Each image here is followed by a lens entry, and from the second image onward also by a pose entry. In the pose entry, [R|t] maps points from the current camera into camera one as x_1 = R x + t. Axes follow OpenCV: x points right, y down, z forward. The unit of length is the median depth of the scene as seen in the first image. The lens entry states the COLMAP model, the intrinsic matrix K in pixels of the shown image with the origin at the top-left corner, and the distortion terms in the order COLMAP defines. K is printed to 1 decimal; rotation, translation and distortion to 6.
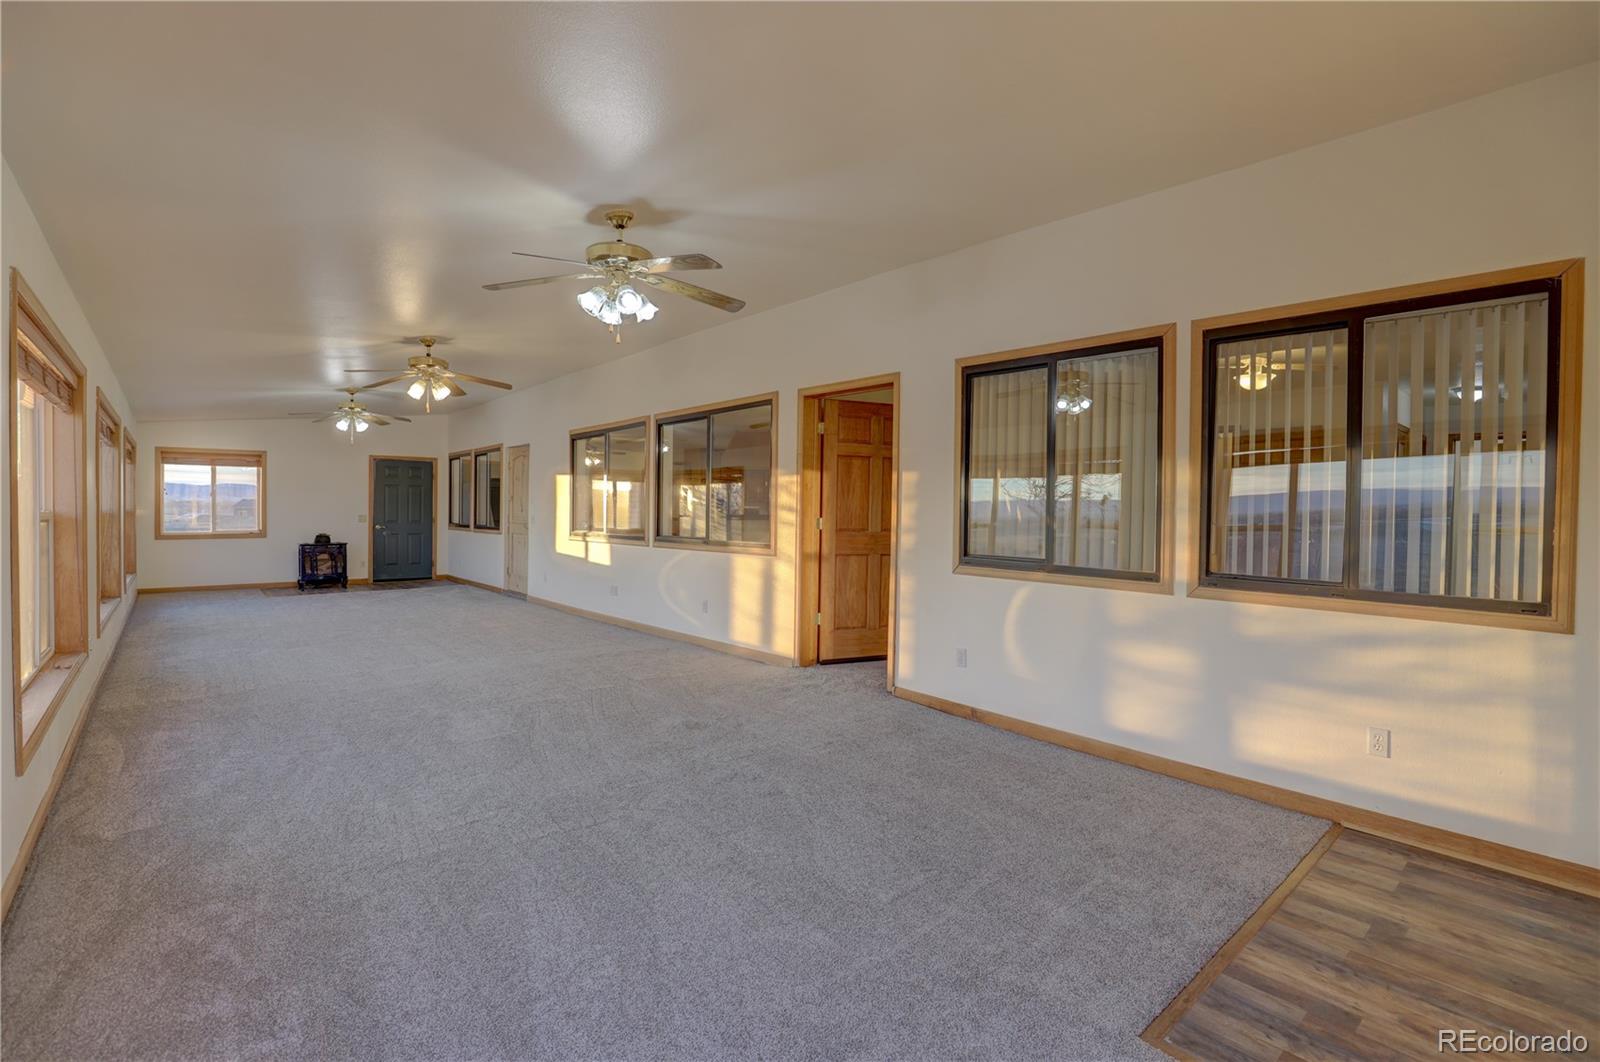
lens RADIAL K [[747.1, 0, 803.0], [0, 747.1, 522.9], [0, 0, 1]] dist [-0.022028, -0.000058]
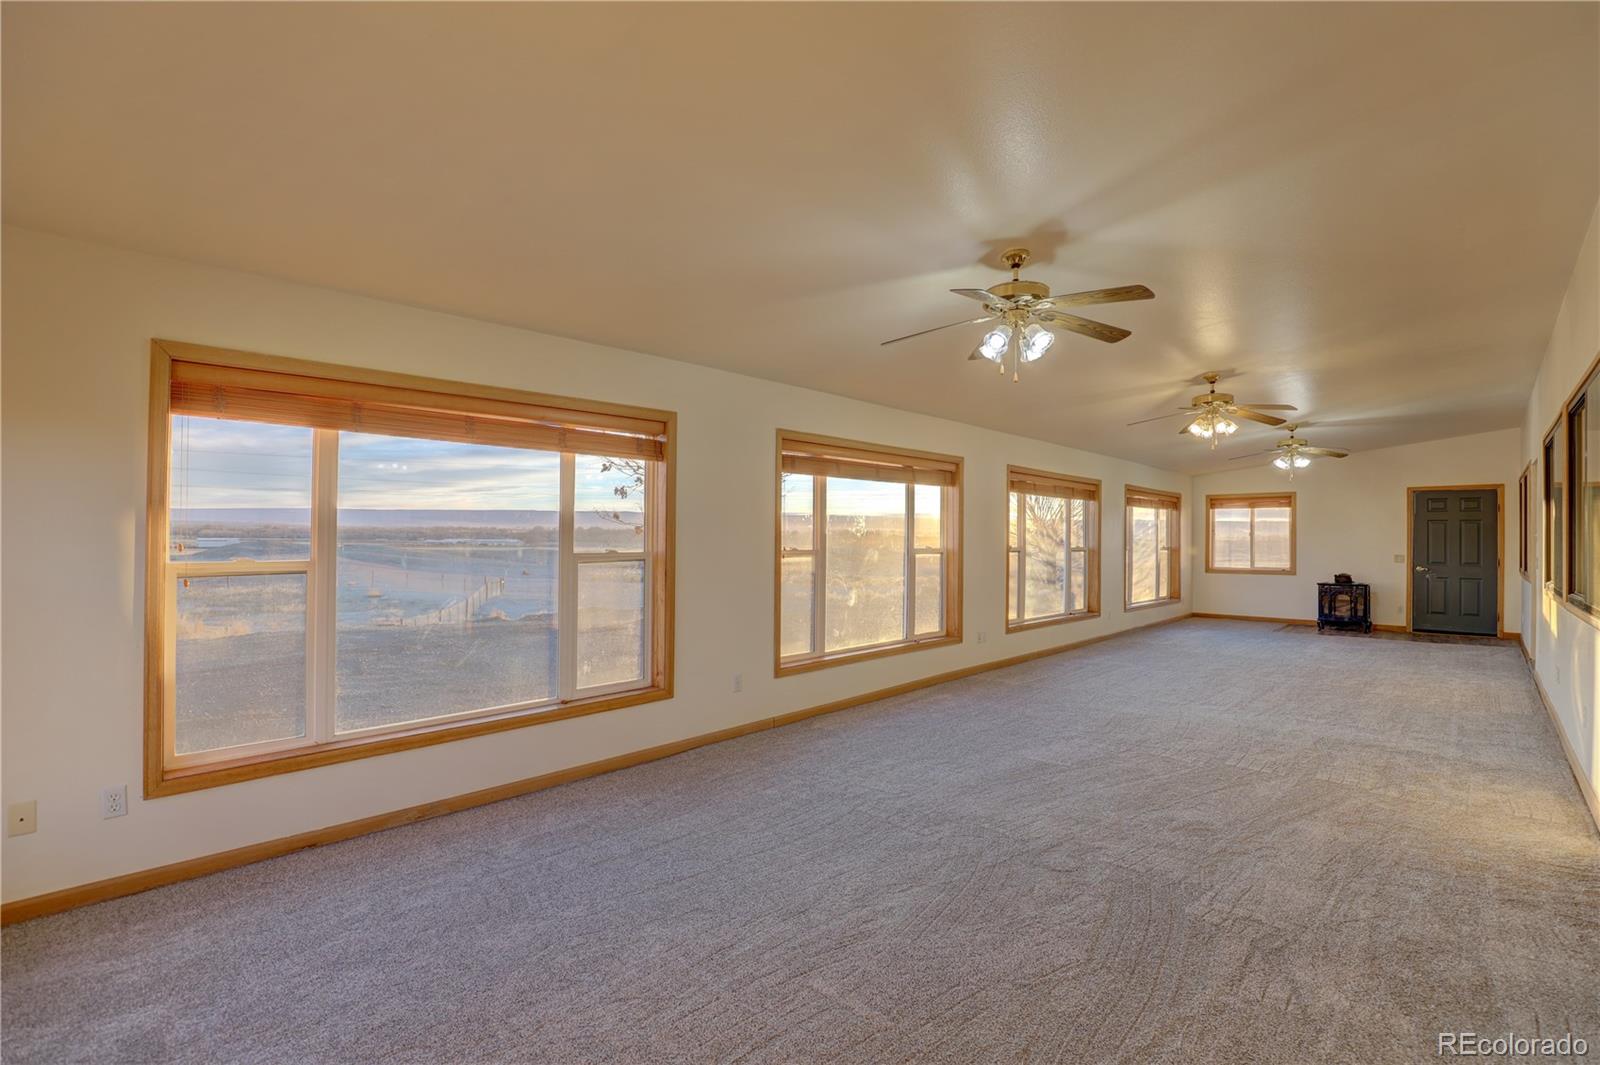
lens RADIAL K [[747.1, 0, 803.0], [0, 747.1, 524.4], [0, 0, 1]] dist [-0.022028, -0.000058]
pose [[0.108515, -0.025446, -0.993769, 0.231429], [-0.024626, 0.999297, -0.028277, -0.004801], [0.993790, 0.027541, 0.107812, 0.200535]]
